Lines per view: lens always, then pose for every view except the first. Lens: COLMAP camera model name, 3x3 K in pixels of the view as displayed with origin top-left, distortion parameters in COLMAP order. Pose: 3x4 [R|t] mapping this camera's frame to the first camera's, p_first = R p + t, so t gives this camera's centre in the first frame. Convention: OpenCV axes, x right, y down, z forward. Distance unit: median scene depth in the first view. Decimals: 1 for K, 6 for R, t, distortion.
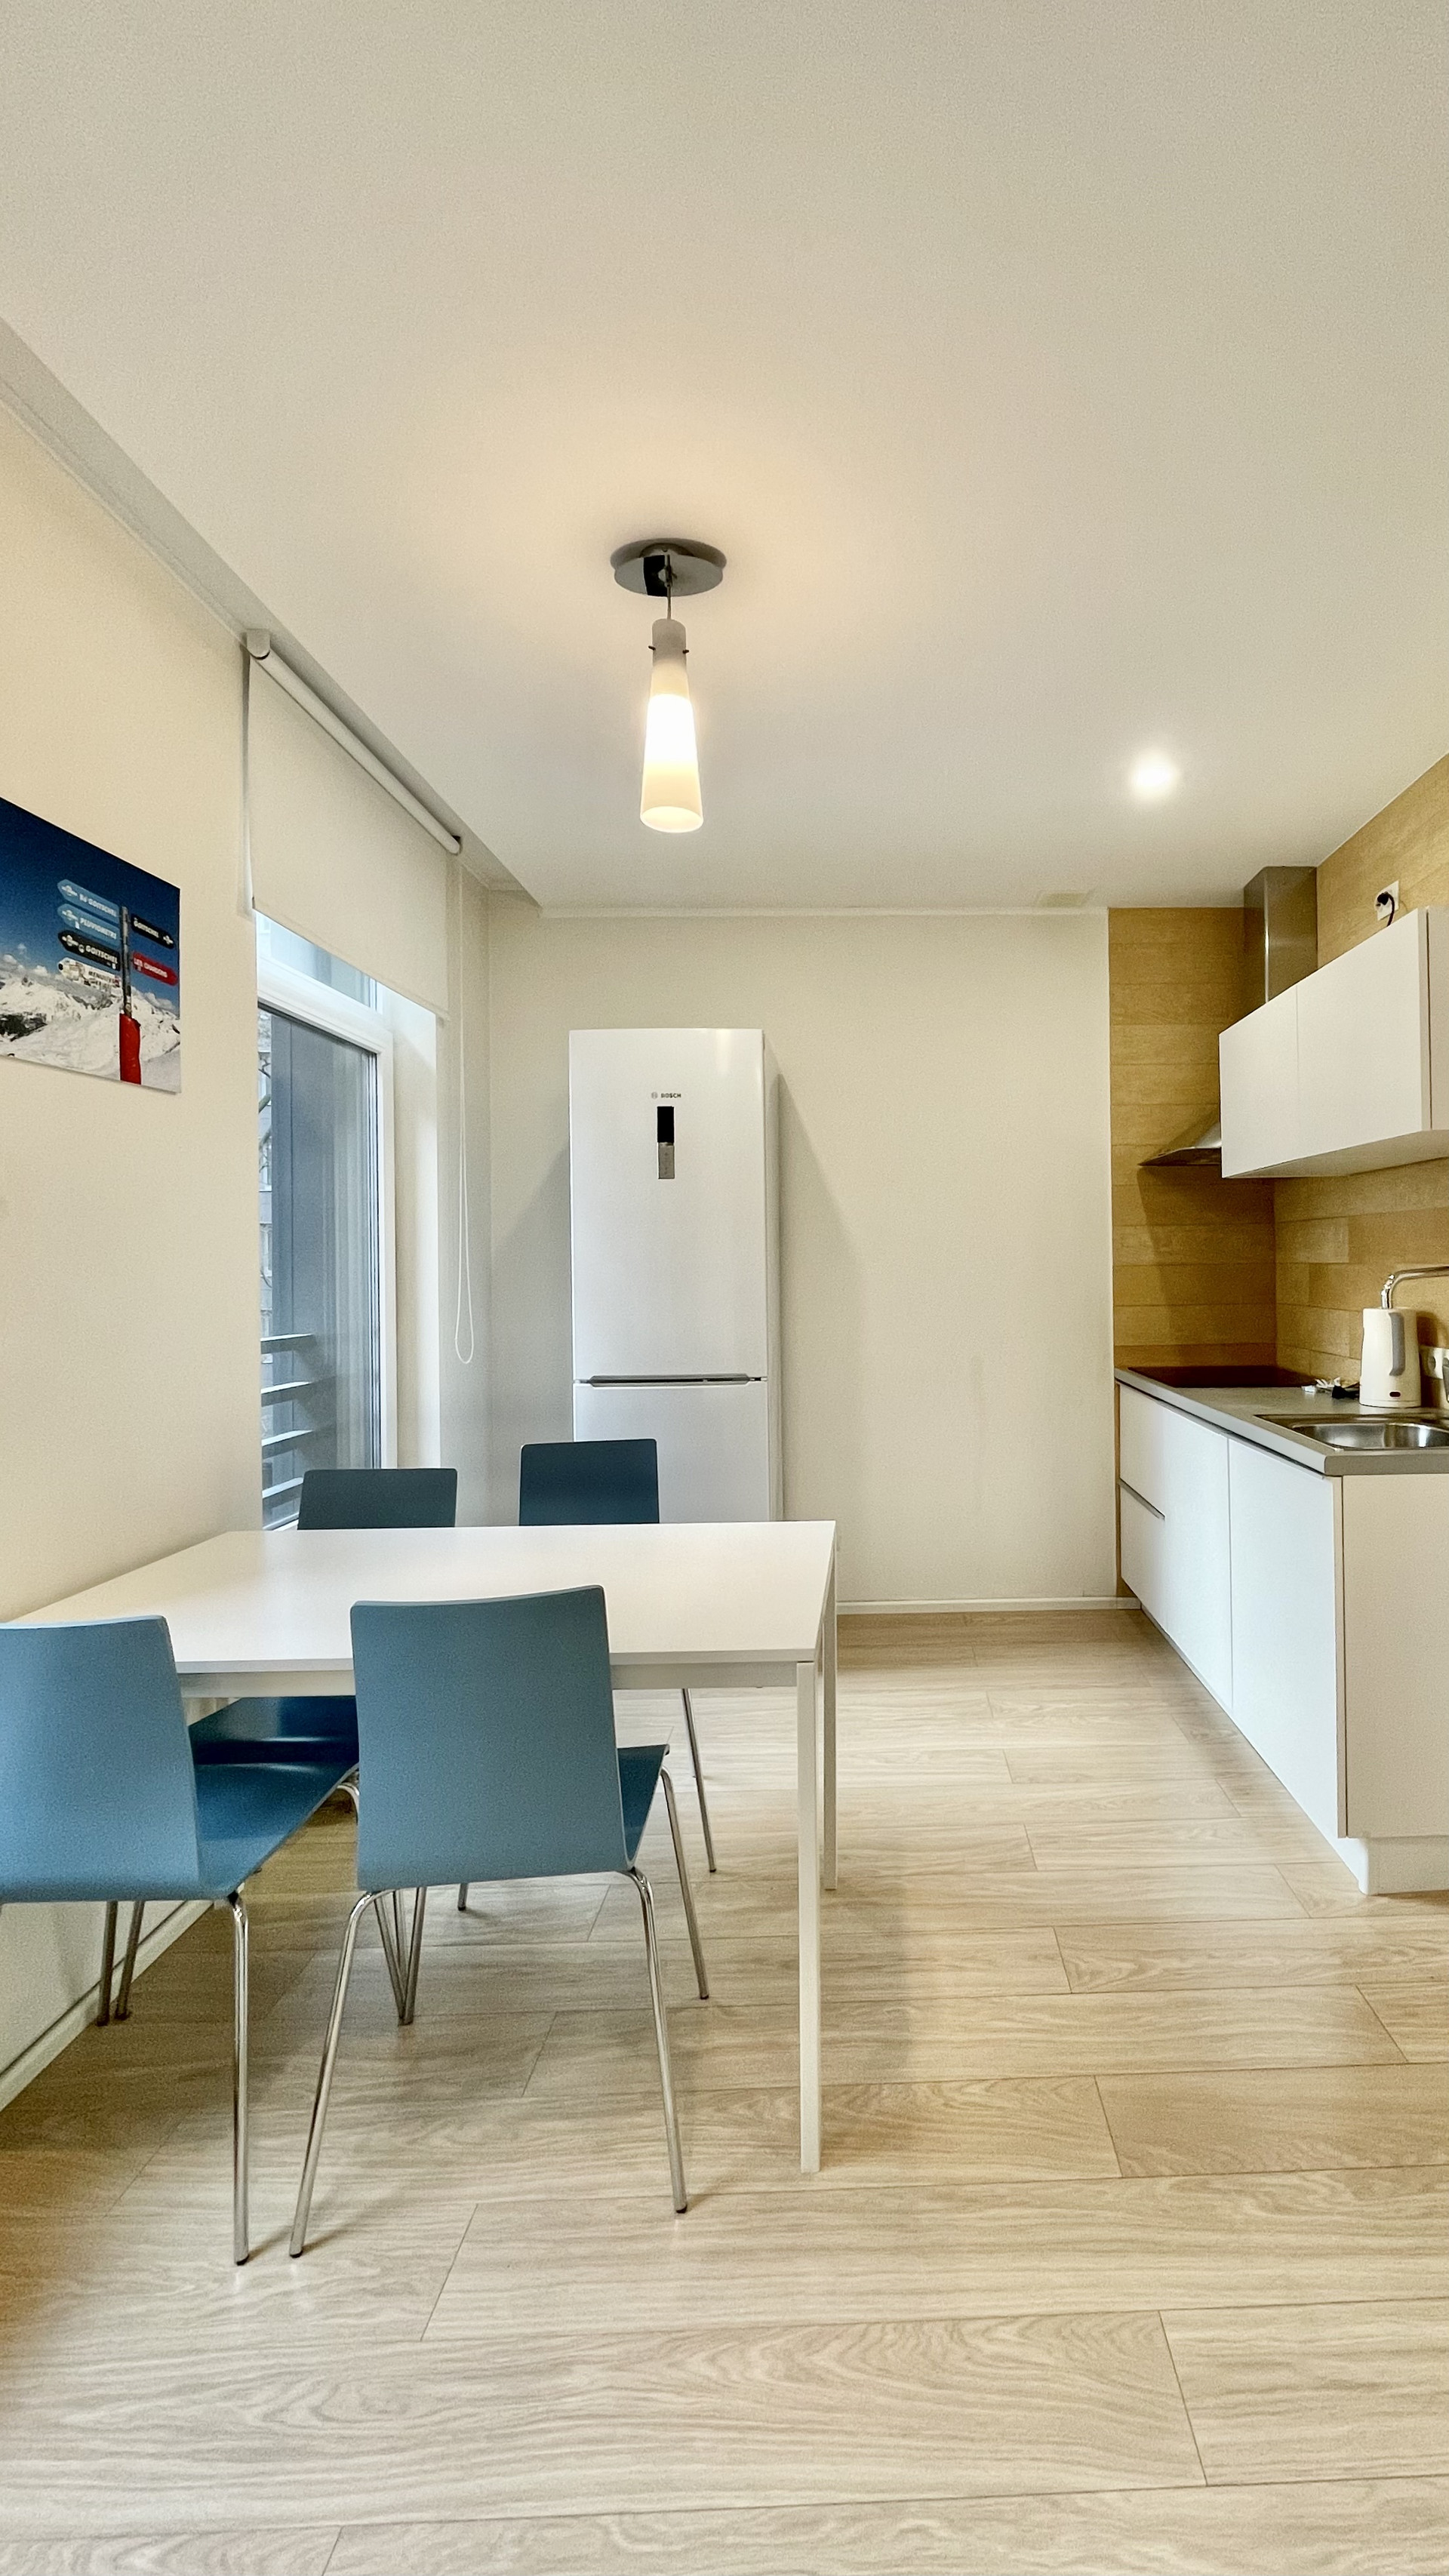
lens RADIAL K [[1042.6, 0, 757.2], [0, 1042.6, 1275.1], [0, 0, 1]] dist [-0.000915, -0.000537]
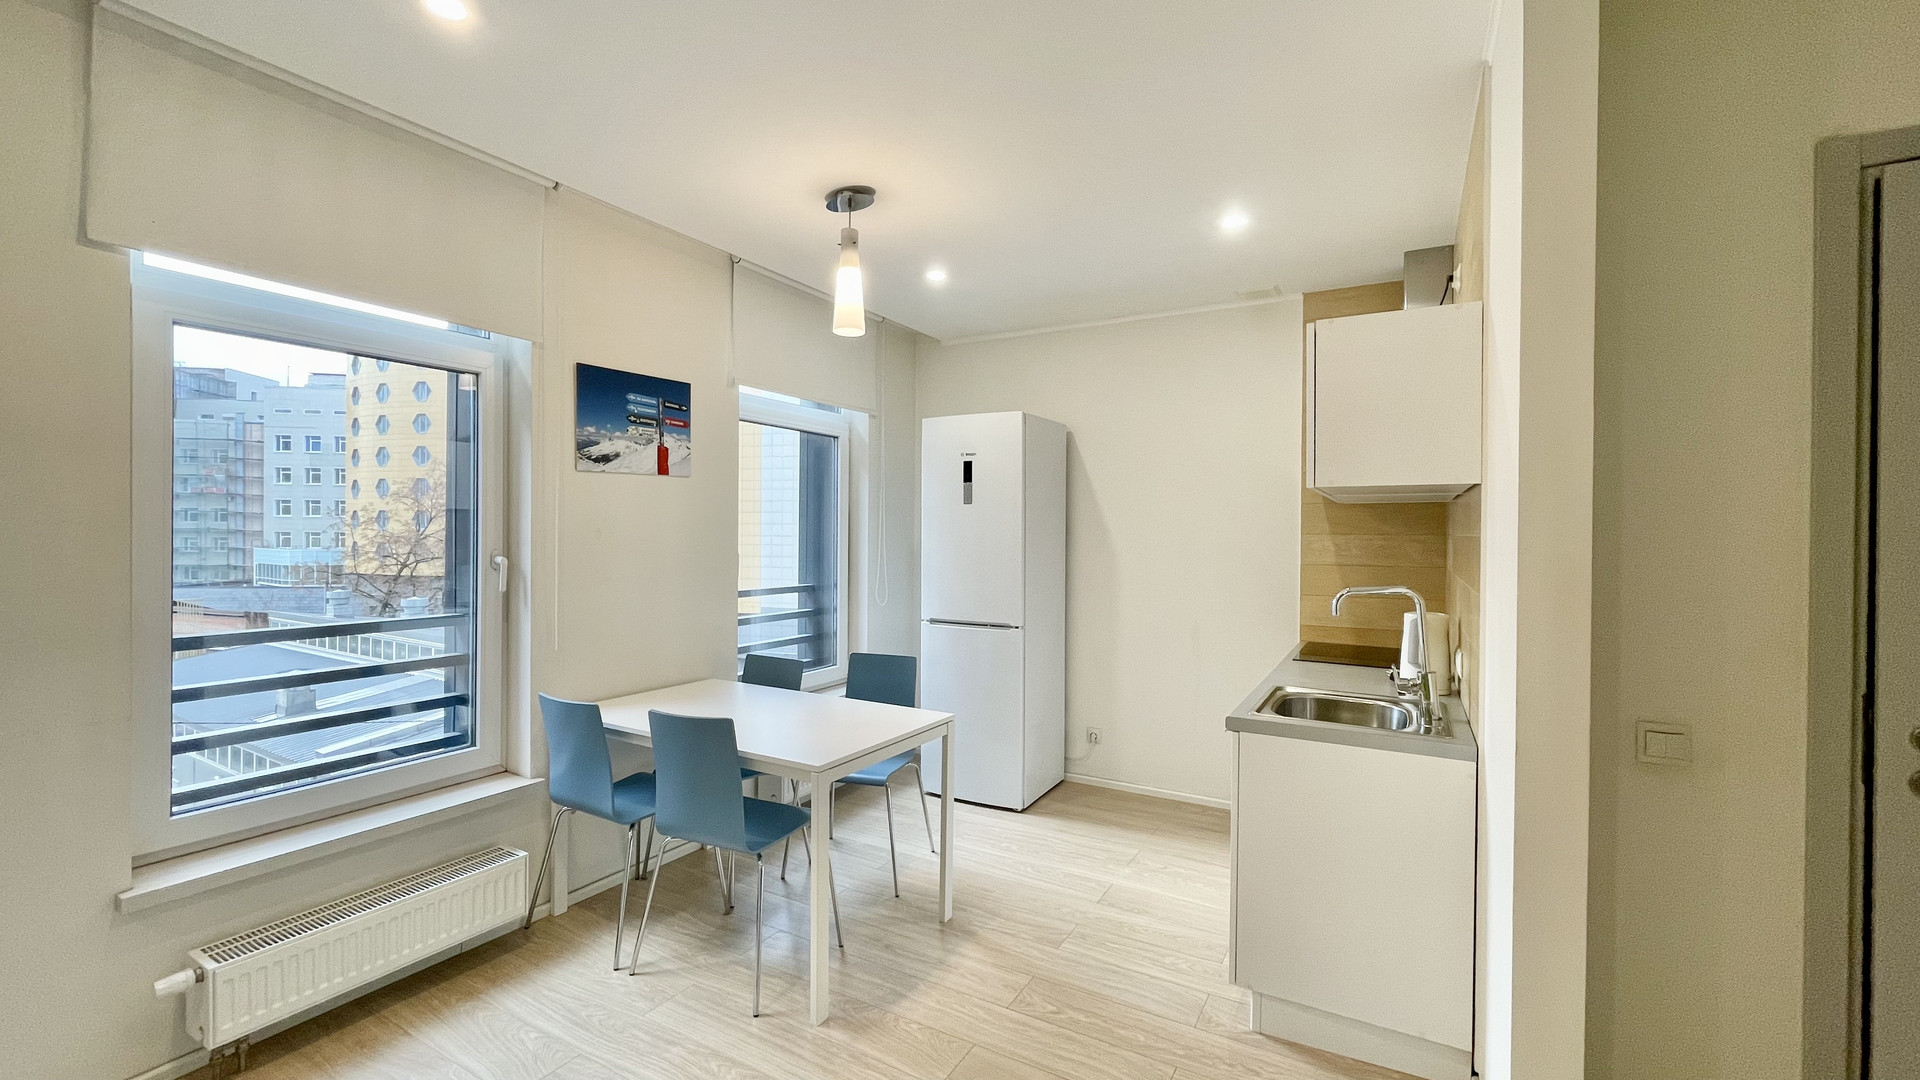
lens RADIAL K [[757.7, 0, 960.0], [0, 757.7, 540.0], [0, 0, 1]] dist [-0.002475, 0.000122]
pose [[0.857891, 0.024468, -0.513249, 0.807859], [-0.018239, 0.999686, 0.017170, -0.084208], [0.513508, -0.005369, 0.858068, -0.083139]]
